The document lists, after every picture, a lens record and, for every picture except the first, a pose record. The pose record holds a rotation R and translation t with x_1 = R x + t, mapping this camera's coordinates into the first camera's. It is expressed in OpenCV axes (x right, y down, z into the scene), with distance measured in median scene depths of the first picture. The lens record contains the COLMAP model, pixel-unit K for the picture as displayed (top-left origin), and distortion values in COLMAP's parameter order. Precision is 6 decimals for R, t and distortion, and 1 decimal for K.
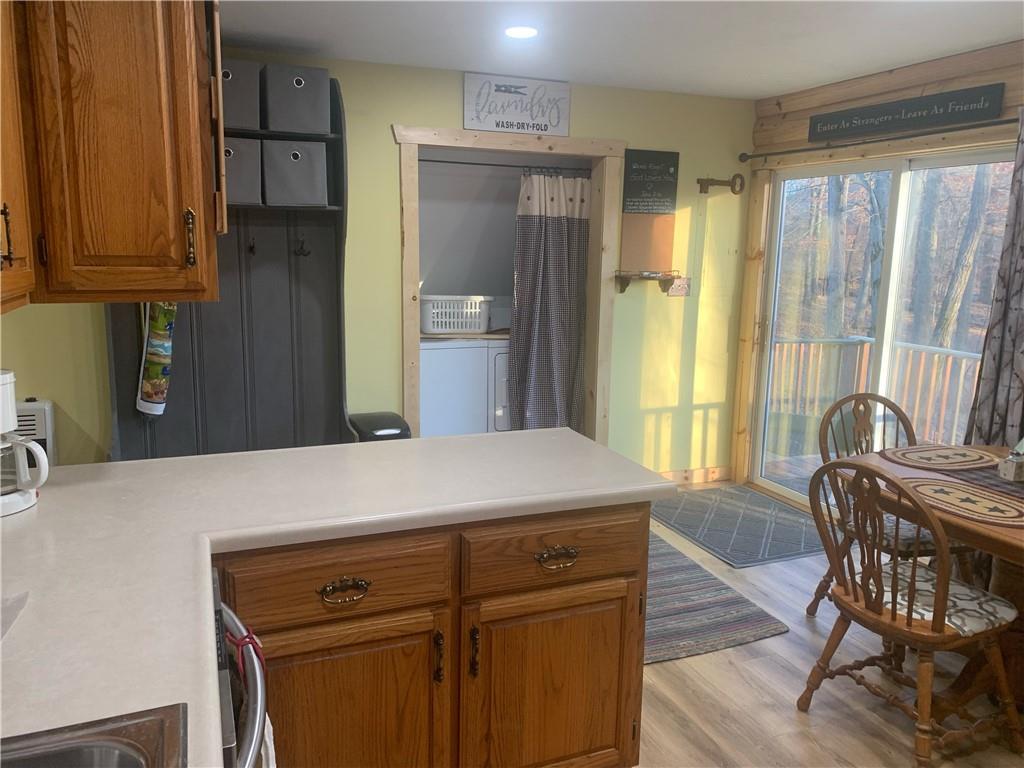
lens RADIAL K [[770.2, 0, 513.9], [0, 770.2, 376.3], [0, 0, 1]] dist [-0.005023, -0.008473]
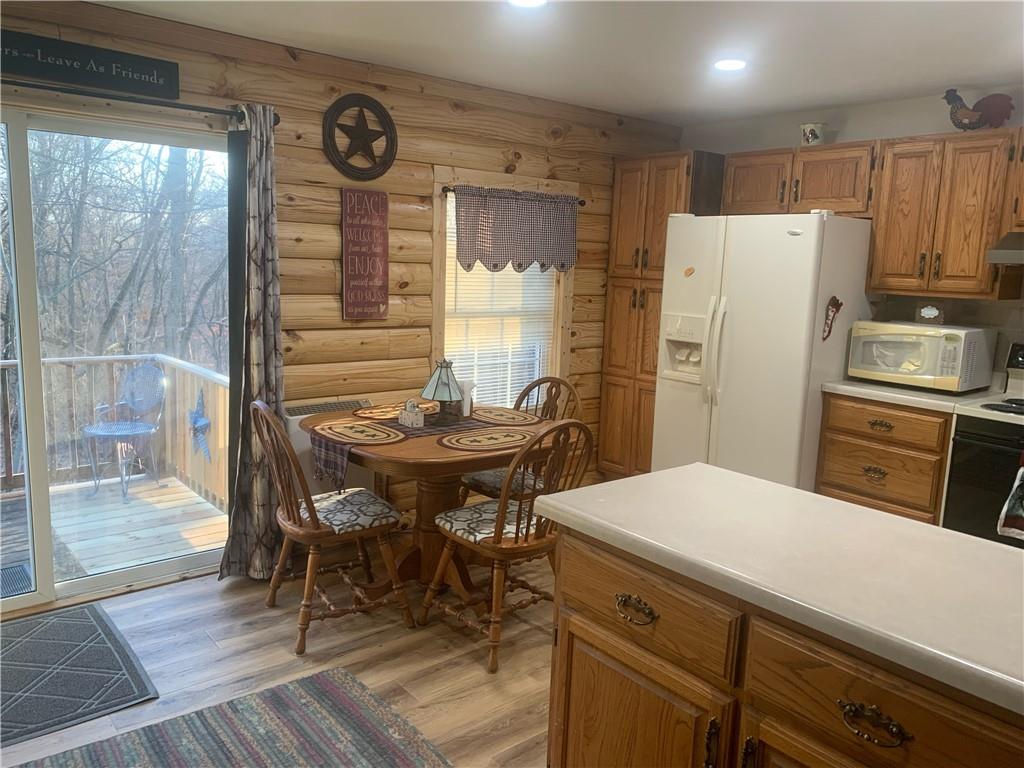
lens RADIAL K [[770.2, 0, 513.9], [0, 770.2, 376.3], [0, 0, 1]] dist [-0.005023, -0.008473]
pose [[-0.303744, -0.175876, 0.936380, -0.454538], [0.116712, 0.968543, 0.219777, -0.164246], [-0.945578, 0.176043, -0.273662, 0.924148]]
